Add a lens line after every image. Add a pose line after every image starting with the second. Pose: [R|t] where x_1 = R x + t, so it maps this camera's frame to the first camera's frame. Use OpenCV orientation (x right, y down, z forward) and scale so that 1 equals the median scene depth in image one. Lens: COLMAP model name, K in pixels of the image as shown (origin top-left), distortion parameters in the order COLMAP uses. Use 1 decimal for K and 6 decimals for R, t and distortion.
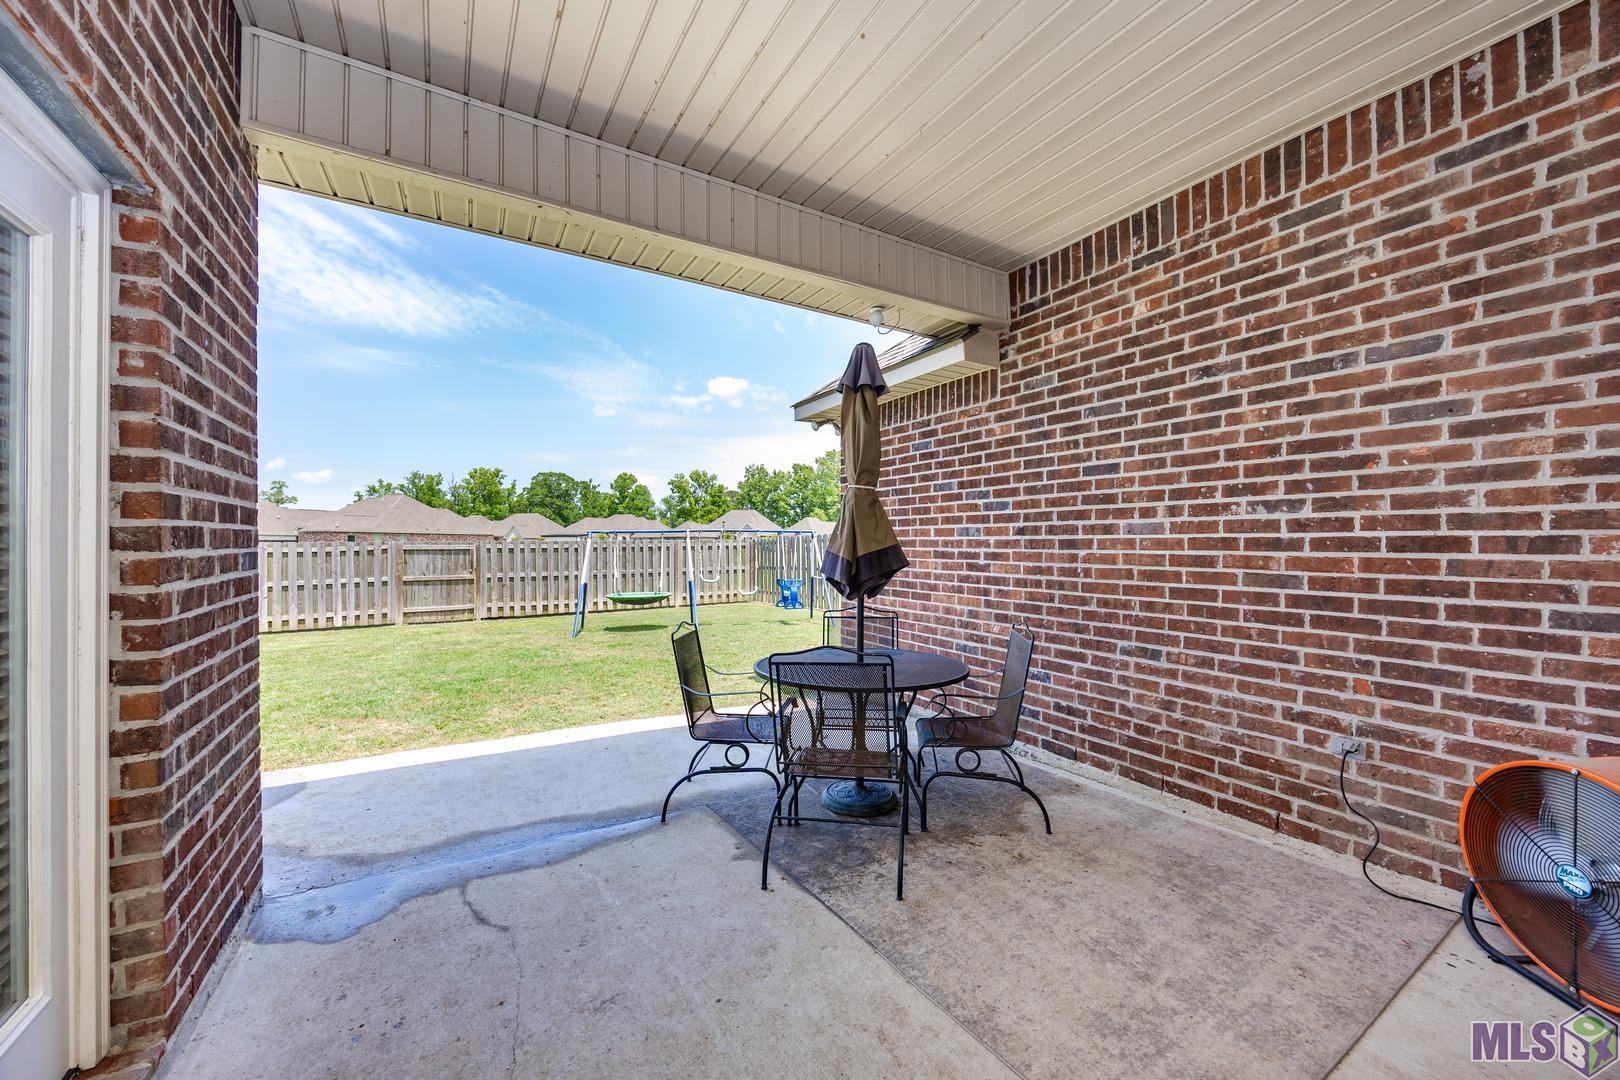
lens RADIAL K [[615.1, 0, 816.9], [0, 615.1, 544.5], [0, 0, 1]] dist [-0.003227, -0.000114]
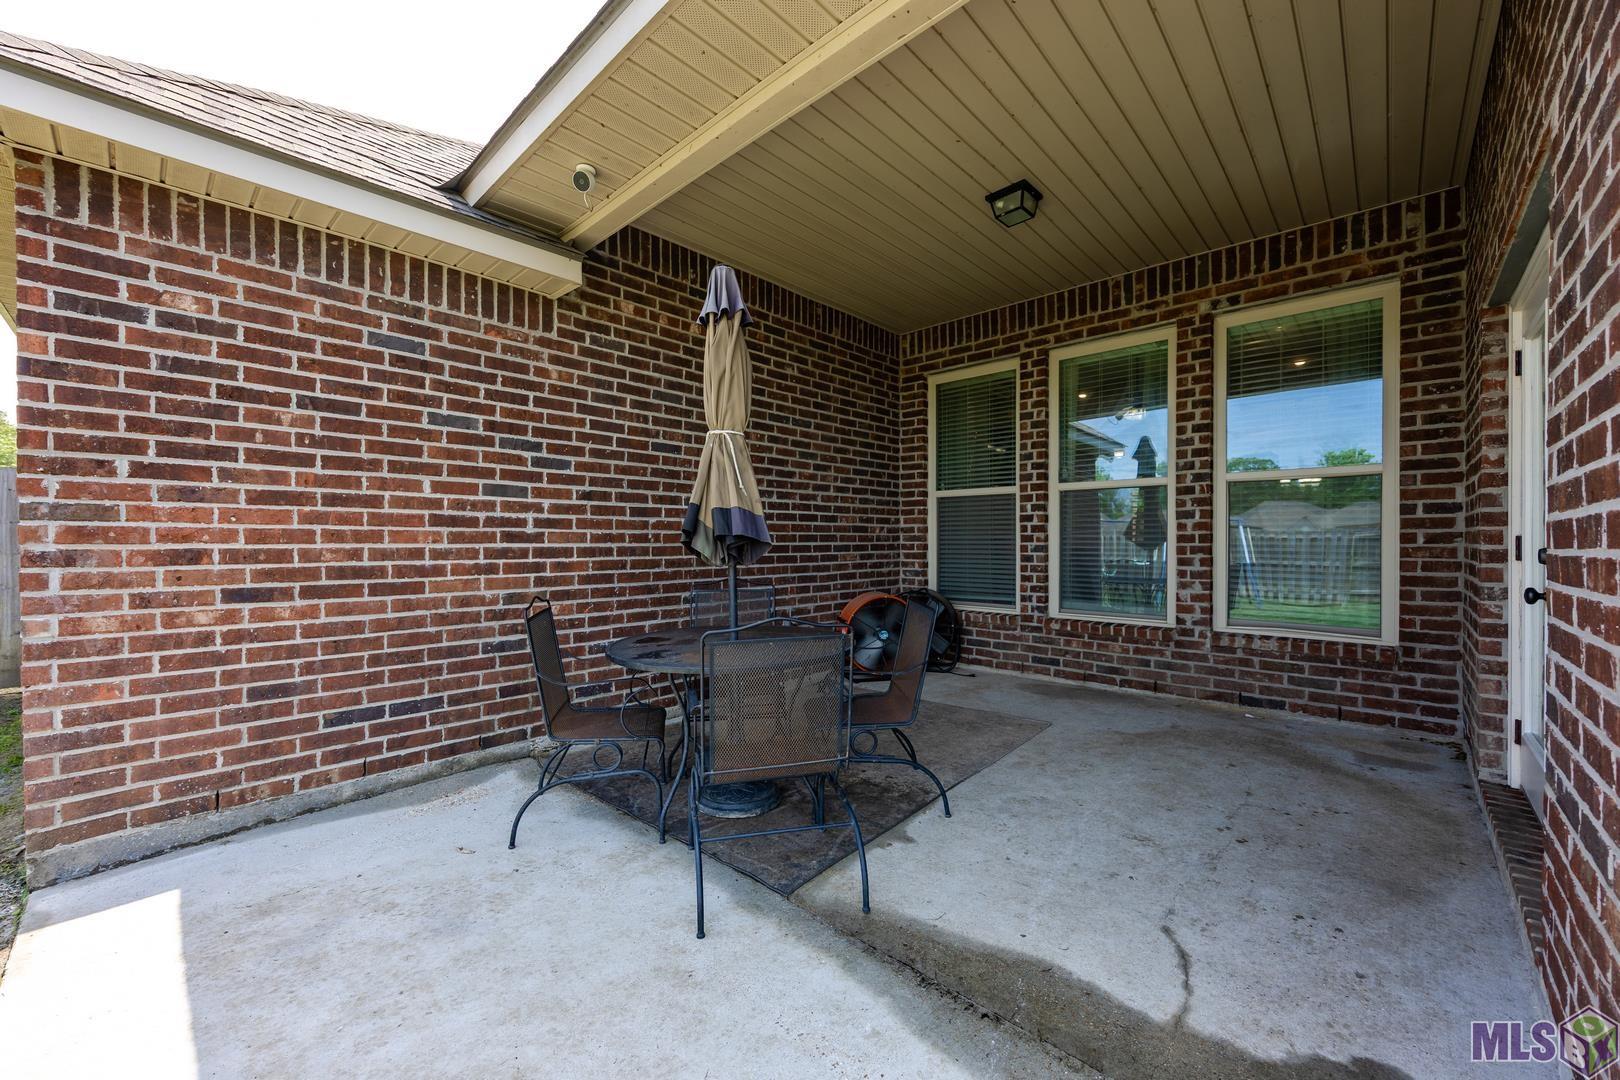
lens RADIAL K [[615.1, 0, 816.9], [0, 615.1, 544.5], [0, 0, 1]] dist [-0.003227, -0.000114]
pose [[-0.267859, -0.006400, 0.963437, -0.636233], [0.004004, 0.999962, 0.007756, 0.044740], [-0.963450, 0.005935, -0.267823, 0.909485]]
